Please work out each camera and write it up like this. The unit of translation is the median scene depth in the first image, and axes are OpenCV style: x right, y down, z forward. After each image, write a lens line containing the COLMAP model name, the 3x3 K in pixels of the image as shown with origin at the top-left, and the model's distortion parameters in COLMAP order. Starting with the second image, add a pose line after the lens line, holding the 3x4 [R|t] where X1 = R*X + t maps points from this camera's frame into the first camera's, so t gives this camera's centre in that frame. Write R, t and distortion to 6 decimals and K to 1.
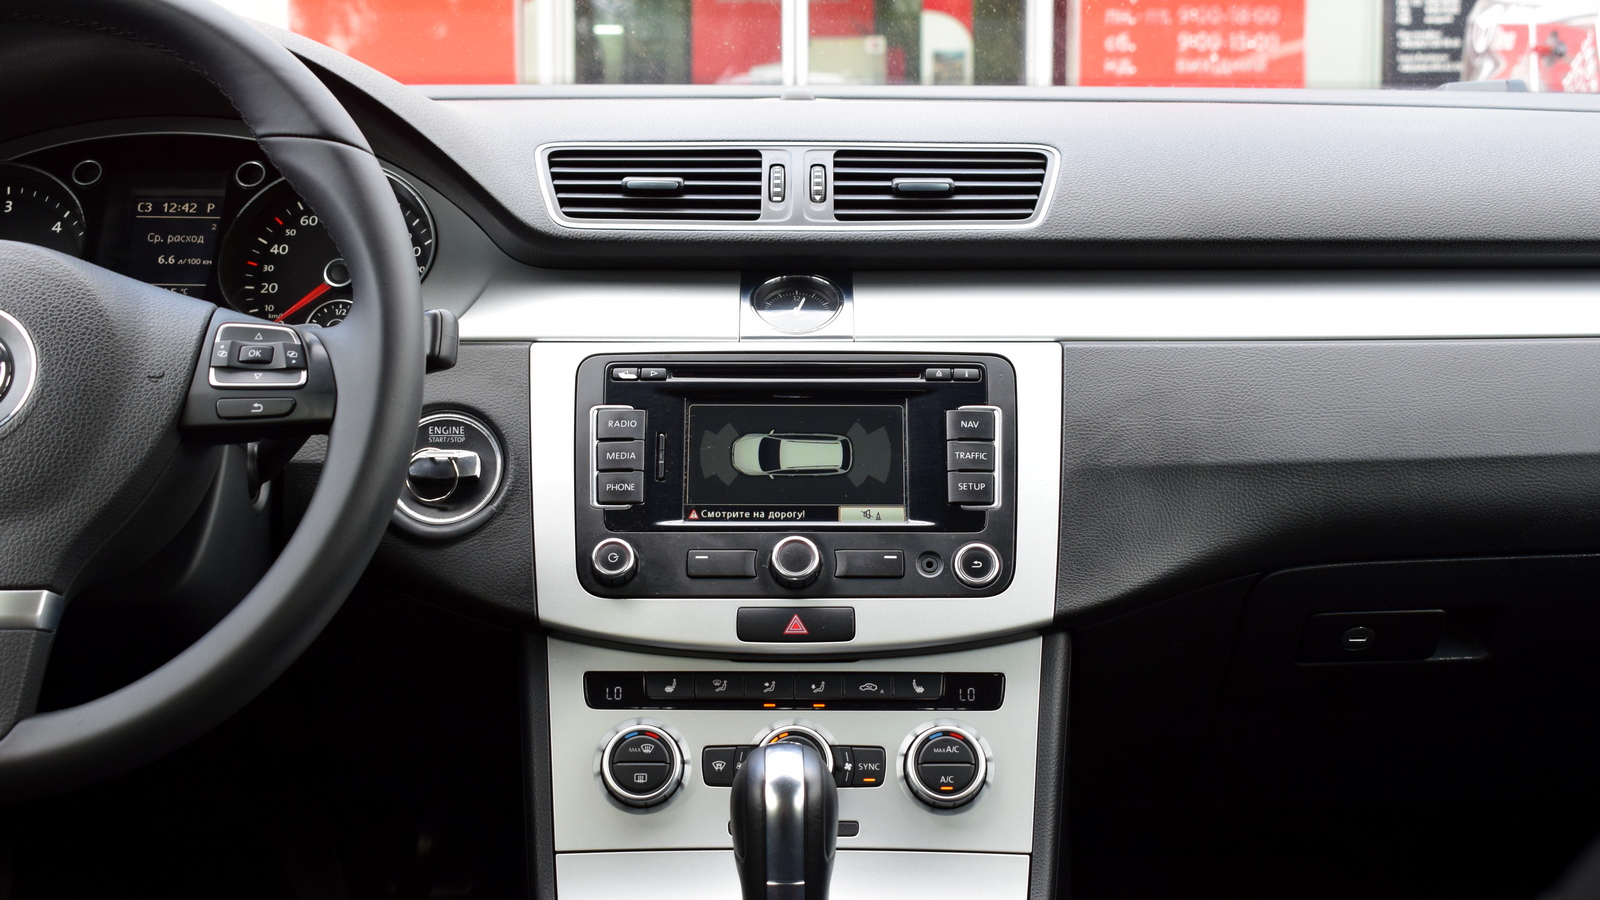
lens RADIAL K [[2408.5, 0, 800.0], [0, 2408.5, 450.0], [0, 0, 1]] dist [-0.016499, -0.045806]
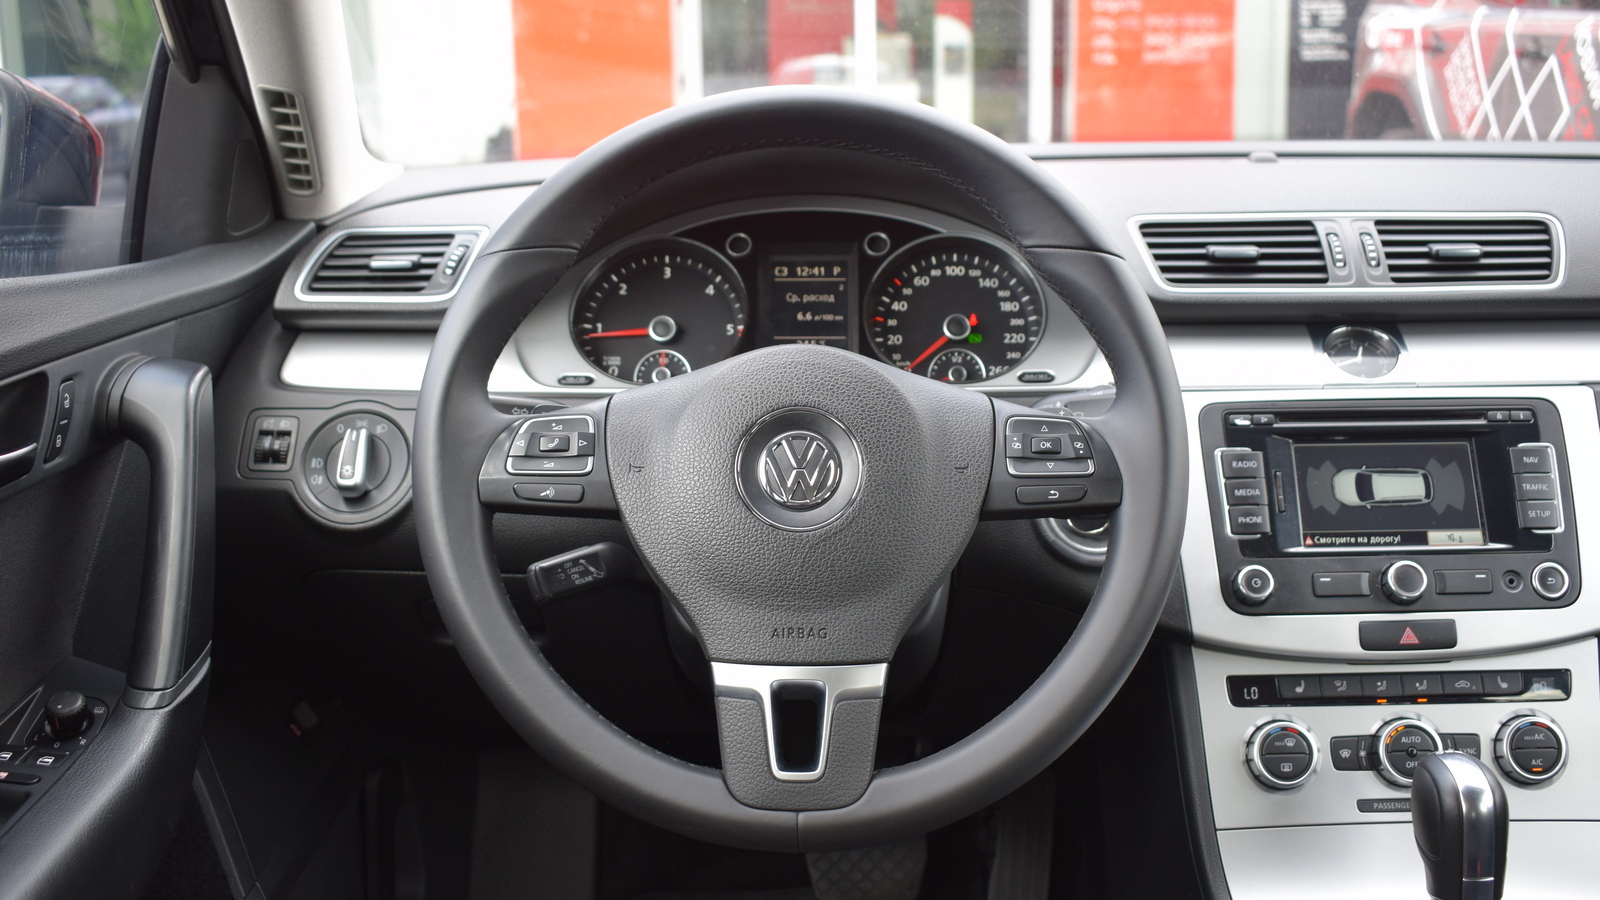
lens RADIAL K [[1645.5, 0, 800.0], [0, 1645.5, 450.0], [0, 0, 1]] dist [-0.070030, 0.006657]
pose [[0.999843, -0.016820, -0.005619, -0.288653], [0.017227, 0.996435, 0.082591, -0.088512], [0.004210, -0.082675, 0.996568, 0.194962]]
